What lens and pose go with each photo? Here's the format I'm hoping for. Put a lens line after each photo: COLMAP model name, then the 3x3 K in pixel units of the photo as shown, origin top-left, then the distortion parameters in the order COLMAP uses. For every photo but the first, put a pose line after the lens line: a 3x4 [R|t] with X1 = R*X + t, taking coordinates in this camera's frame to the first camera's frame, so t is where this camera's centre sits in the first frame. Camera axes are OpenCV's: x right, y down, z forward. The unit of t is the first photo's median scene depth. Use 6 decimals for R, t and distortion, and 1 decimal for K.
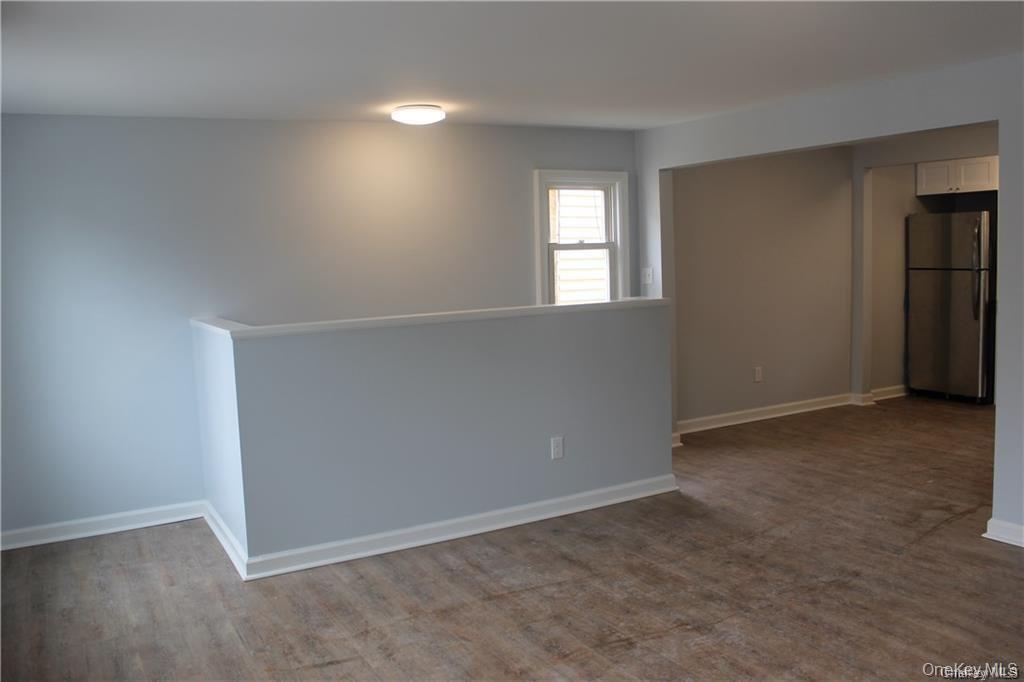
lens RADIAL K [[874.6, 0, 512.0], [0, 874.6, 341.0], [0, 0, 1]] dist [-0.160432, 0.138524]
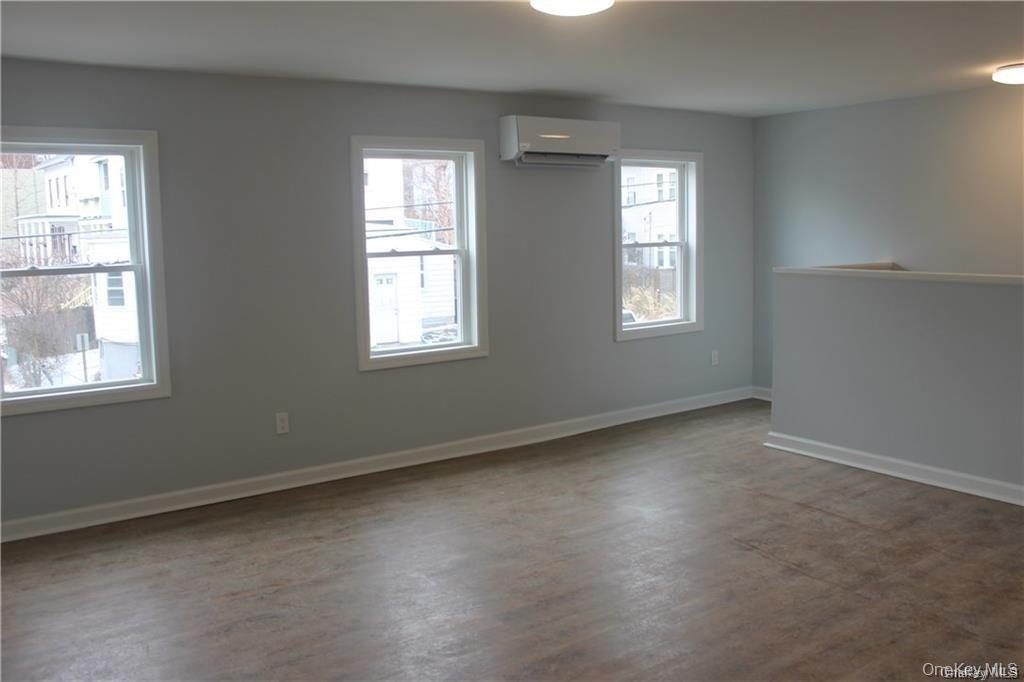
lens RADIAL K [[874.6, 0, 512.0], [0, 874.6, 341.0], [0, 0, 1]] dist [-0.160432, 0.138524]
pose [[0.095456, 0.166832, -0.981354, 1.050212], [-0.086706, 0.983502, 0.158763, -0.078269], [0.991650, 0.069934, 0.108347, 0.449812]]
